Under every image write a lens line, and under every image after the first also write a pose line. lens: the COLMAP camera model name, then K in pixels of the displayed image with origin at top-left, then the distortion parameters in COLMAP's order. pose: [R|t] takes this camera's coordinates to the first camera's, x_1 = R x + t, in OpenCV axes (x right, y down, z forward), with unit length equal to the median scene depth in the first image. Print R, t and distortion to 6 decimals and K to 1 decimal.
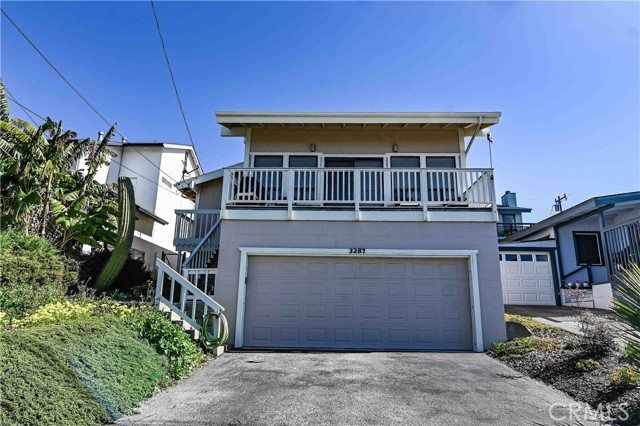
lens RADIAL K [[362.7, 0, 320.0], [0, 362.7, 213.0], [0, 0, 1]] dist [-0.004774, -0.001398]
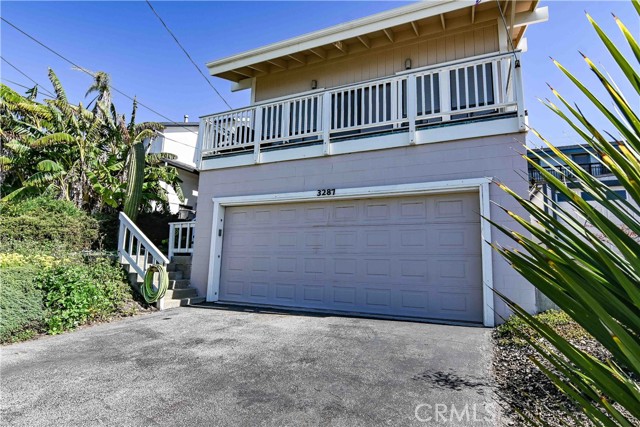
lens RADIAL K [[321.3, 0, 320.0], [0, 321.3, 213.5], [0, 0, 1]] dist [-0.011702, -0.001337]
pose [[0.927149, -0.050332, -0.371296, 0.350461], [0.087901, 0.992500, 0.084952, 0.088549], [0.364236, -0.111401, 0.924620, 0.328374]]
